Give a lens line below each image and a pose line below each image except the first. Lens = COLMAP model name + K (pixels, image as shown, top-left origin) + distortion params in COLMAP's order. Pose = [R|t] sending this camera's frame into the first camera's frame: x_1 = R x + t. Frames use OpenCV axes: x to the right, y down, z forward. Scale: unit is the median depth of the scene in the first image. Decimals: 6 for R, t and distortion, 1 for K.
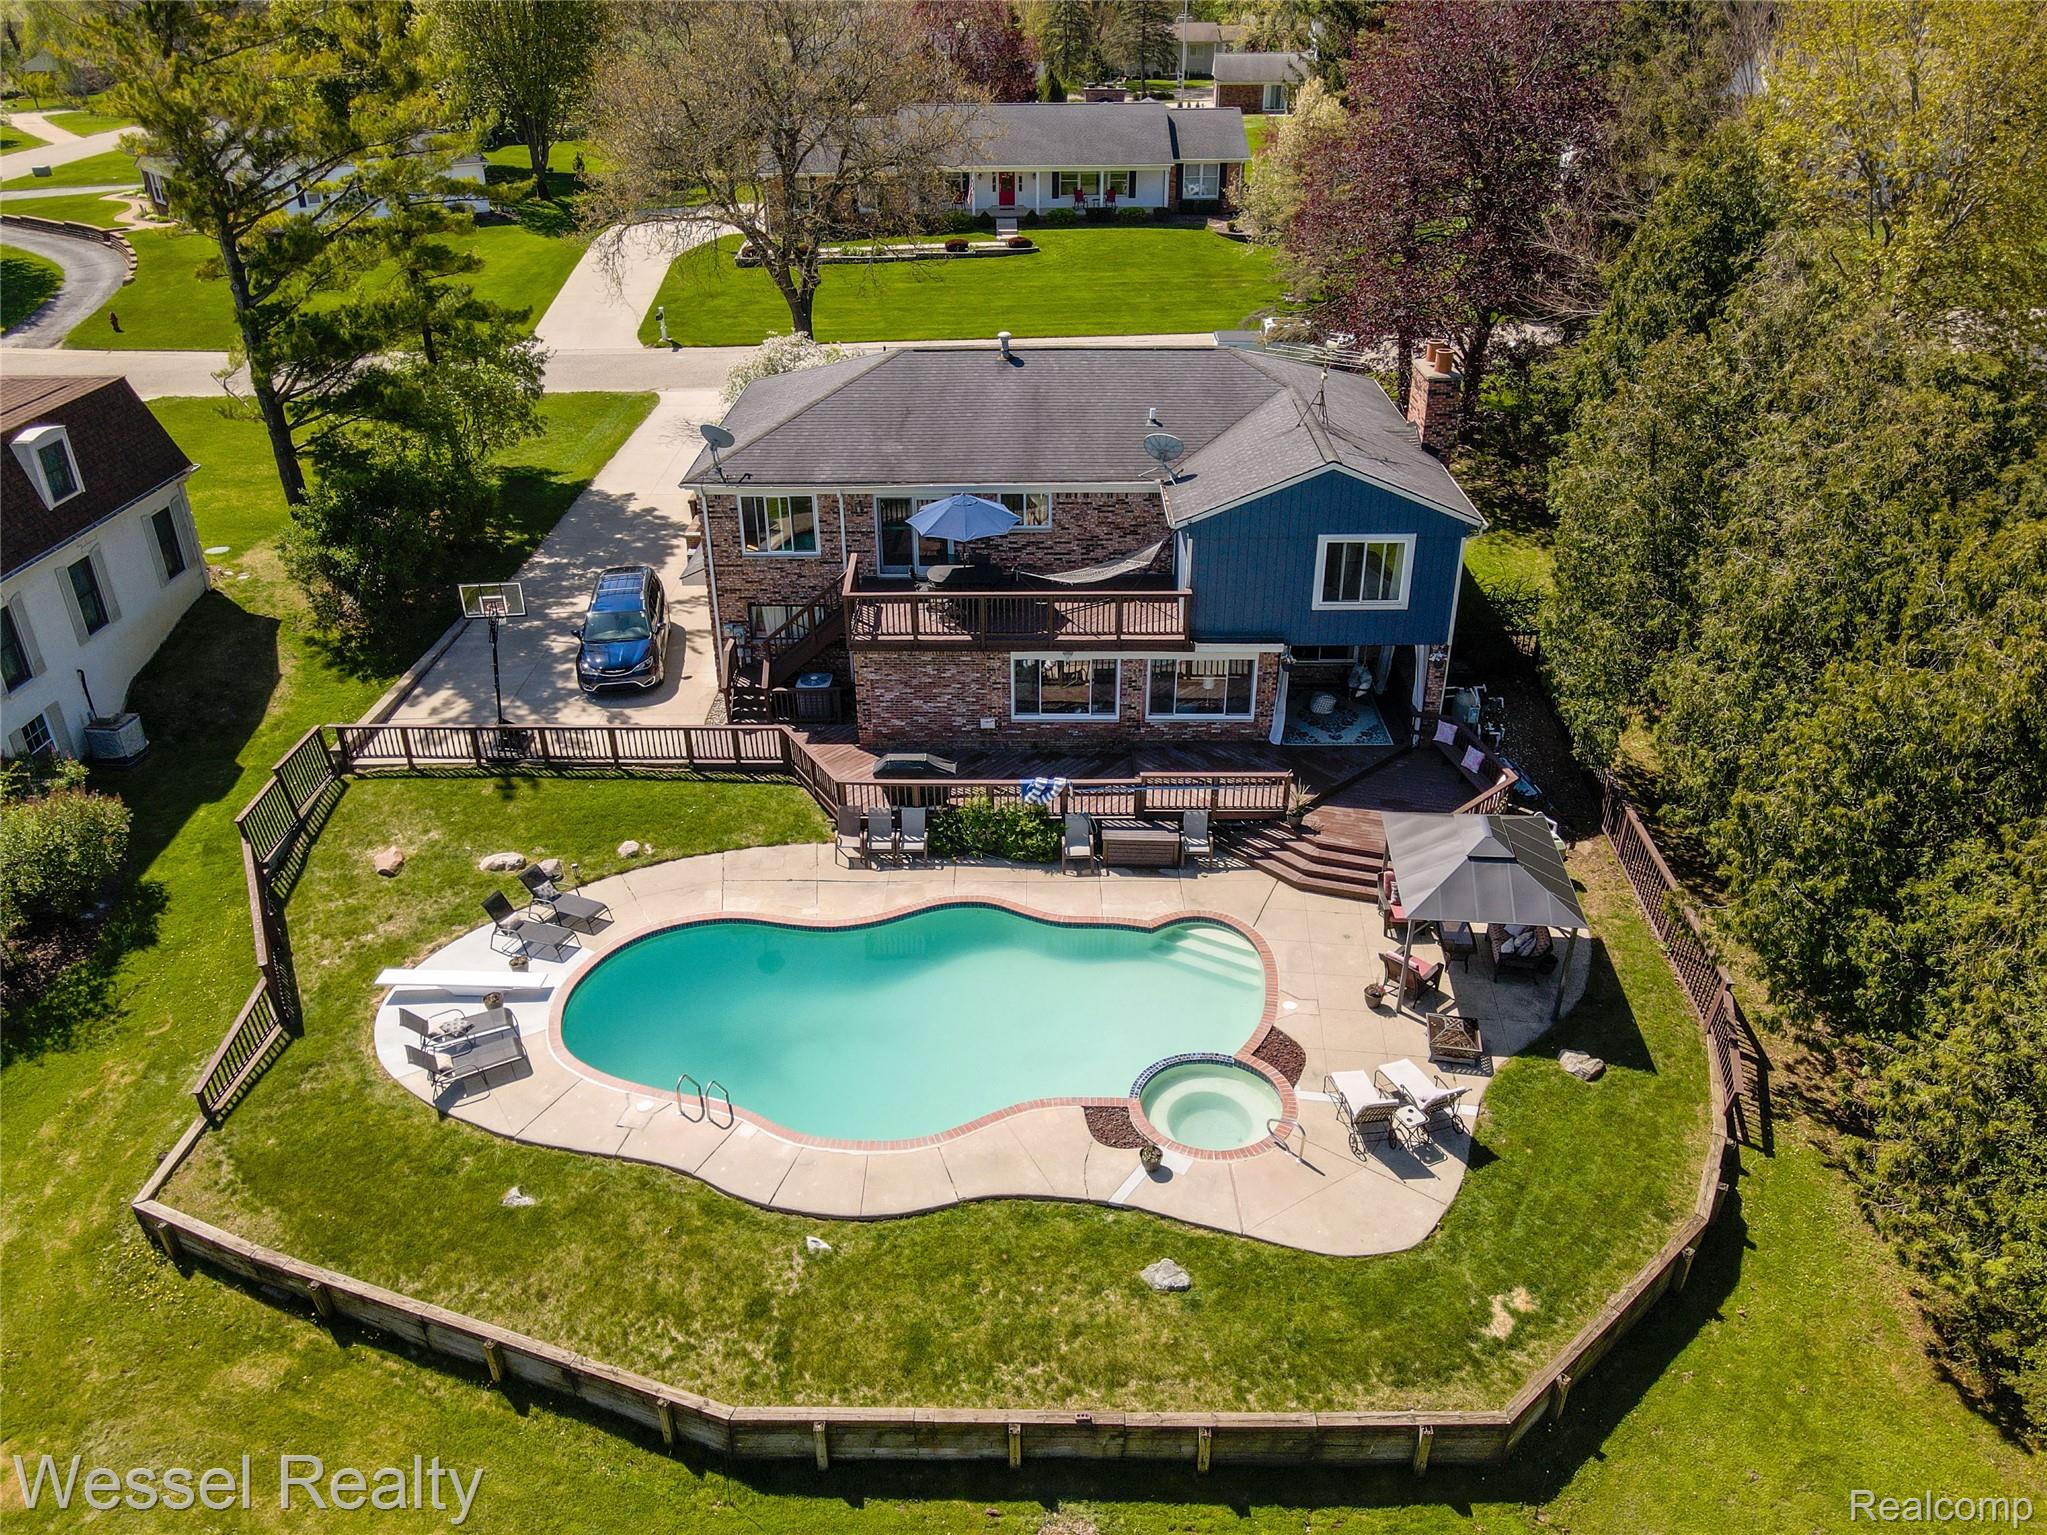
lens RADIAL K [[1496.9, 0, 1013.2], [0, 1496.9, 789.1], [0, 0, 1]] dist [0.013723, 0.012967]
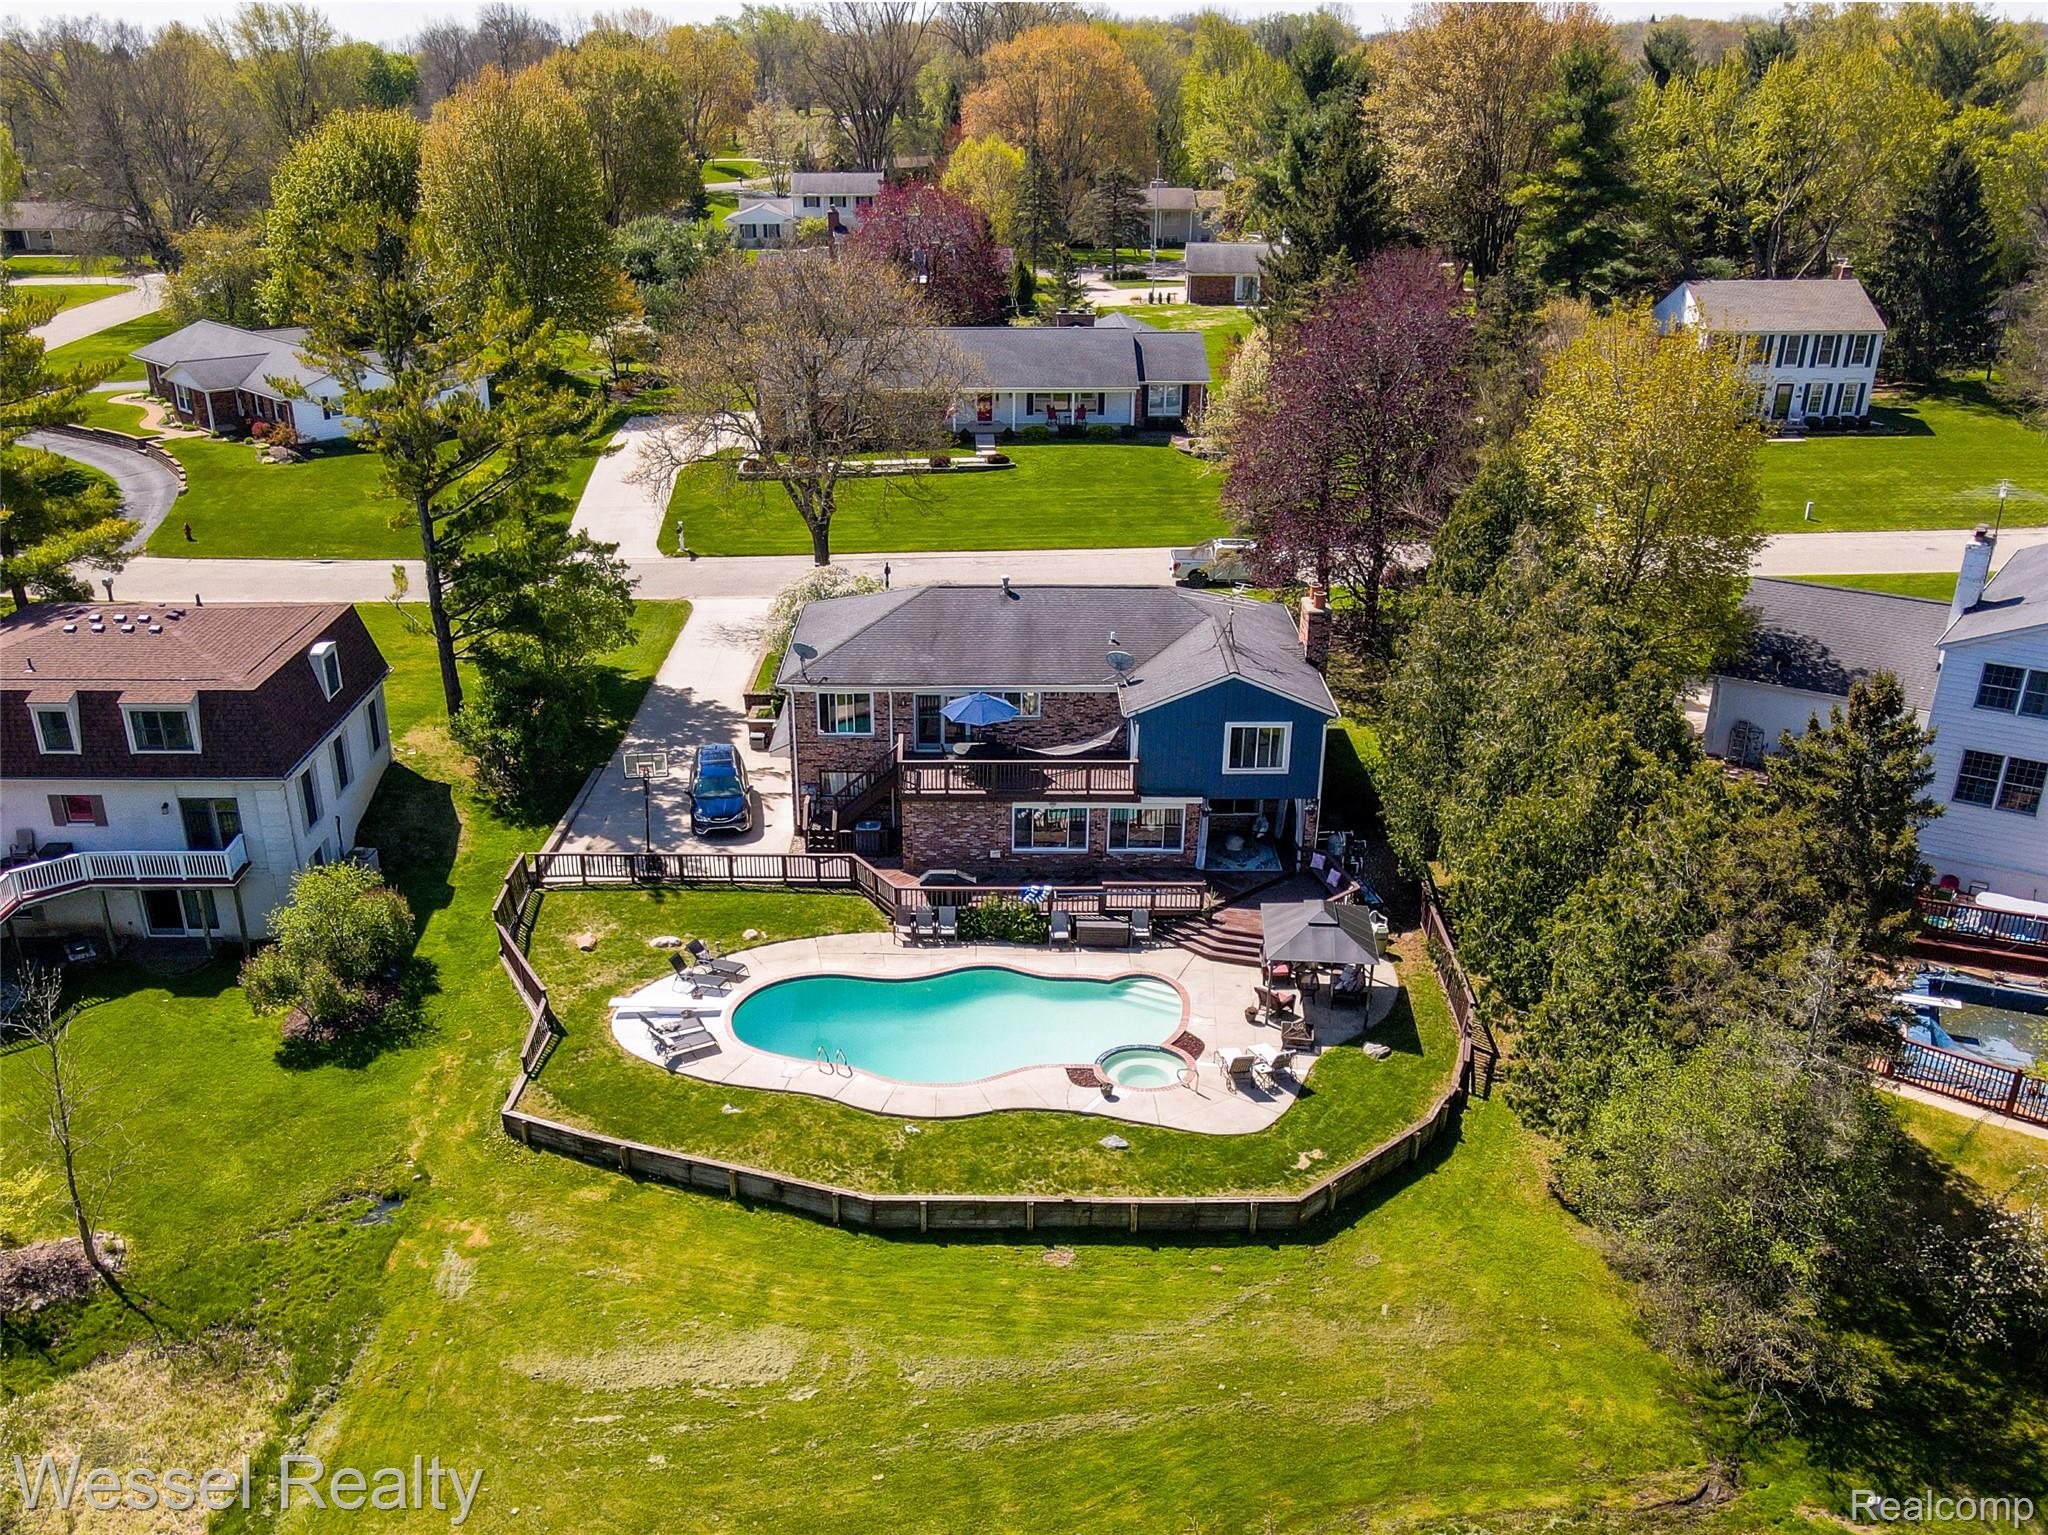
lens RADIAL K [[1851.3, 0, 940.6], [0, 1851.3, 968.2], [0, 0, 1]] dist [0.019758, 0.006564]
pose [[0.999950, 0.005906, -0.008108, -0.056111], [-0.006226, 0.999177, -0.040084, 0.140611], [0.007865, 0.040133, 0.999163, -0.776723]]
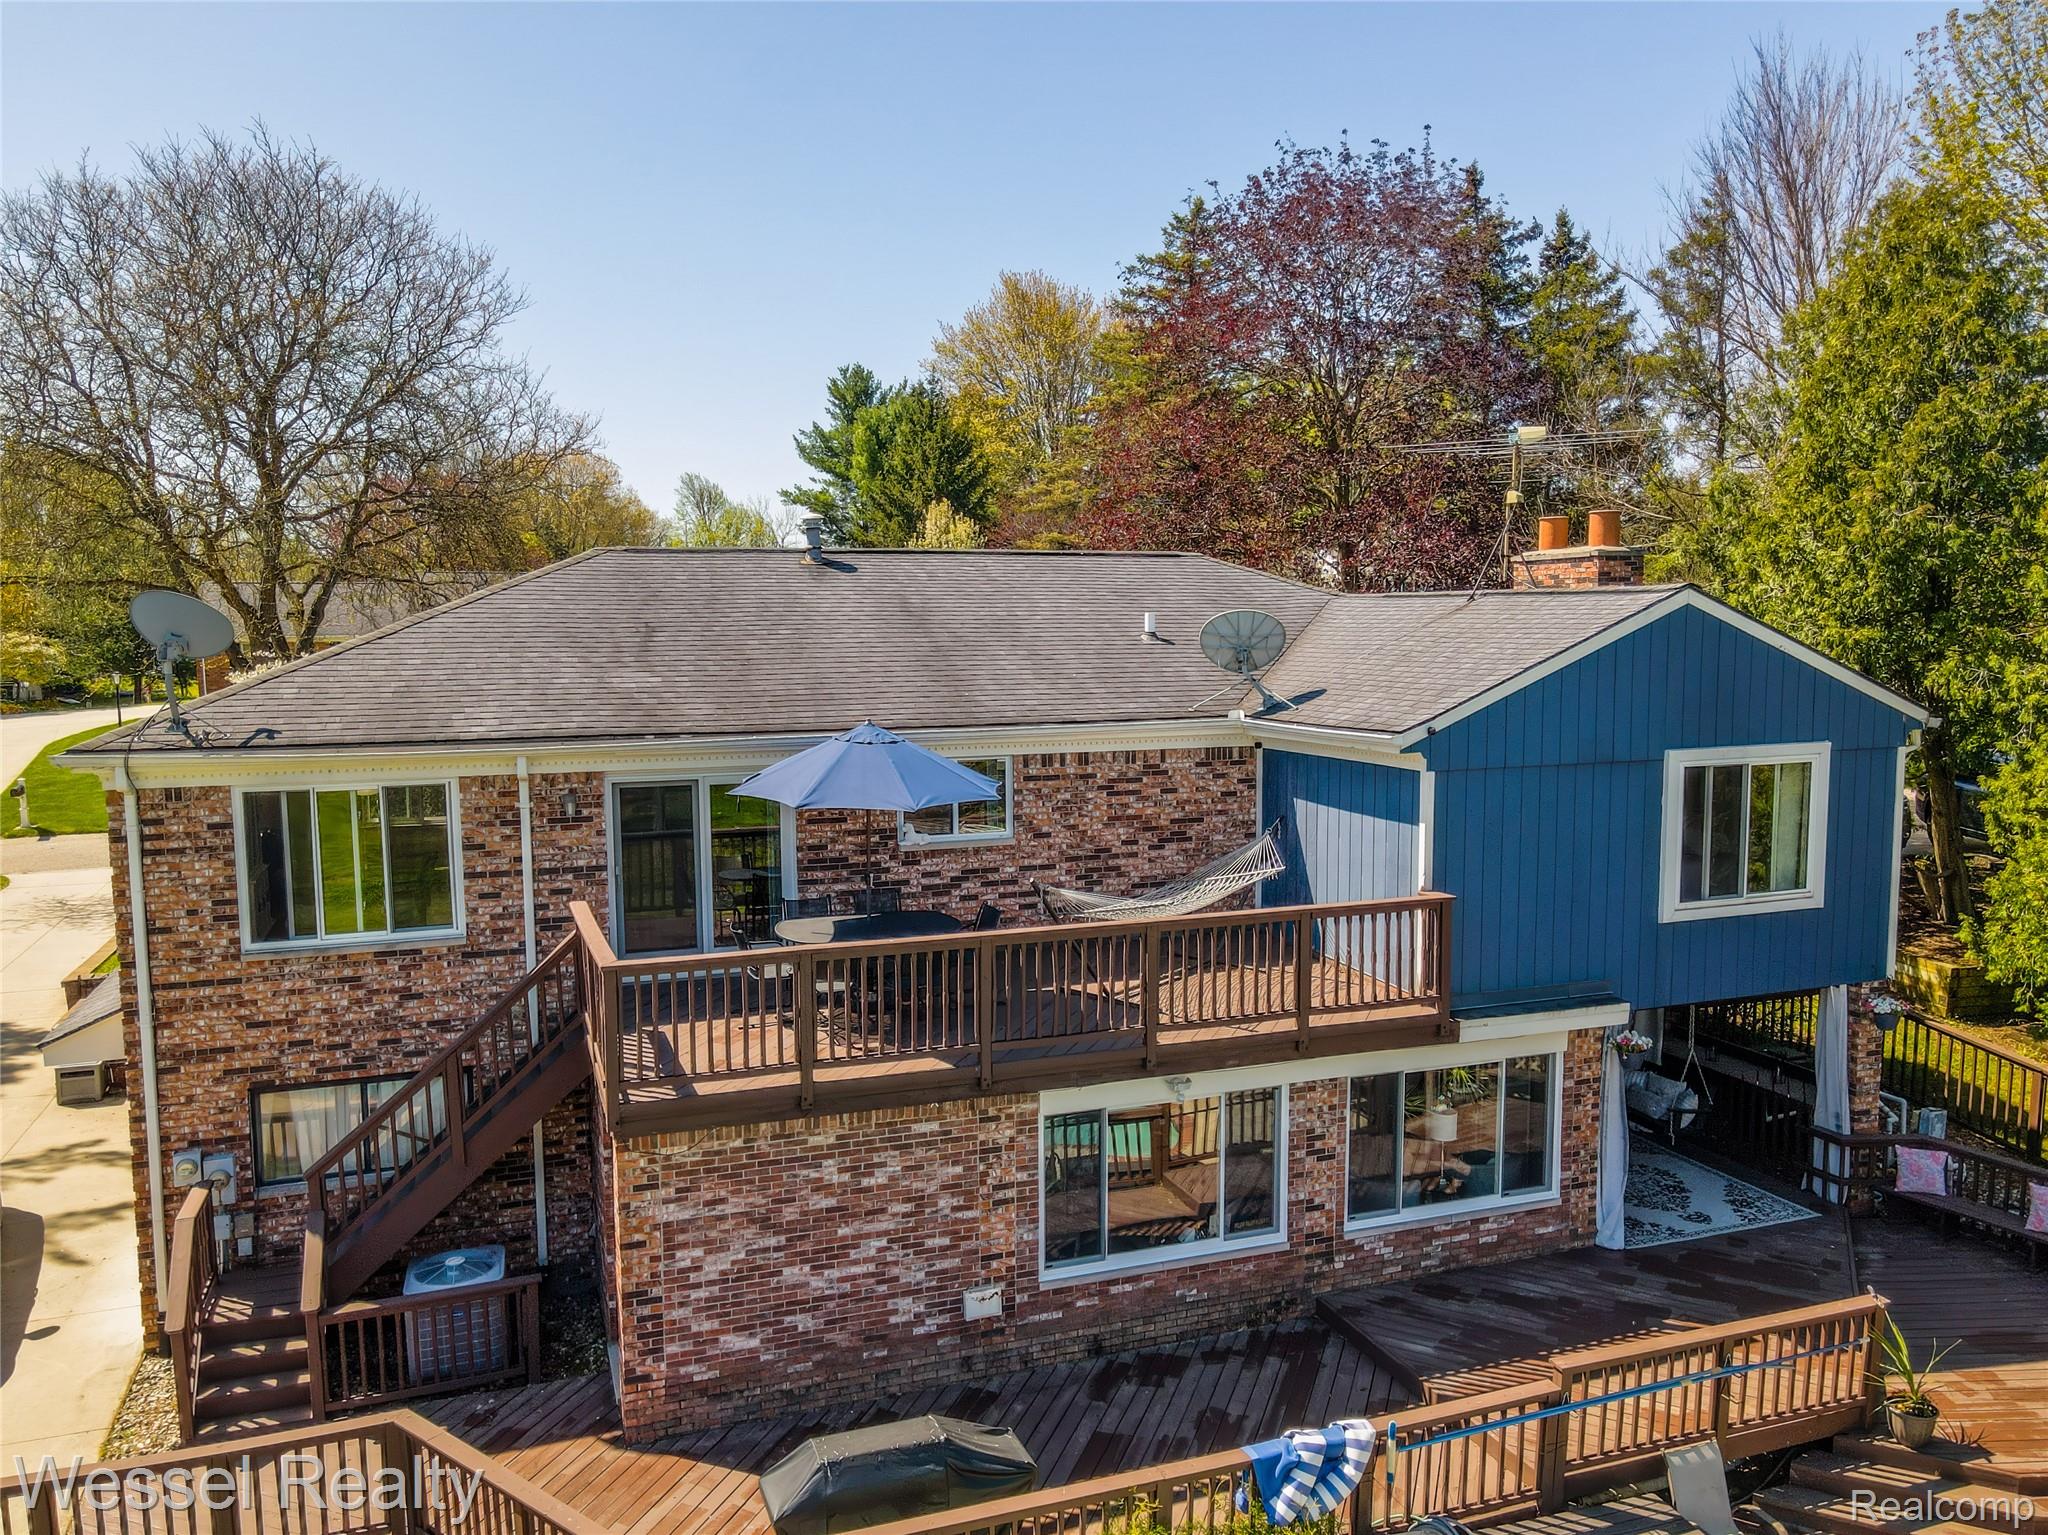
lens RADIAL K [[1497.6, 0, 1013.7], [0, 1497.6, 789.1], [0, 0, 1]] dist [0.013723, 0.012967]
pose [[0.934682, -0.036718, 0.353583, -0.143510], [0.172400, 0.916673, -0.360539, -0.026532], [-0.310882, 0.397947, 0.863128, 0.652504]]
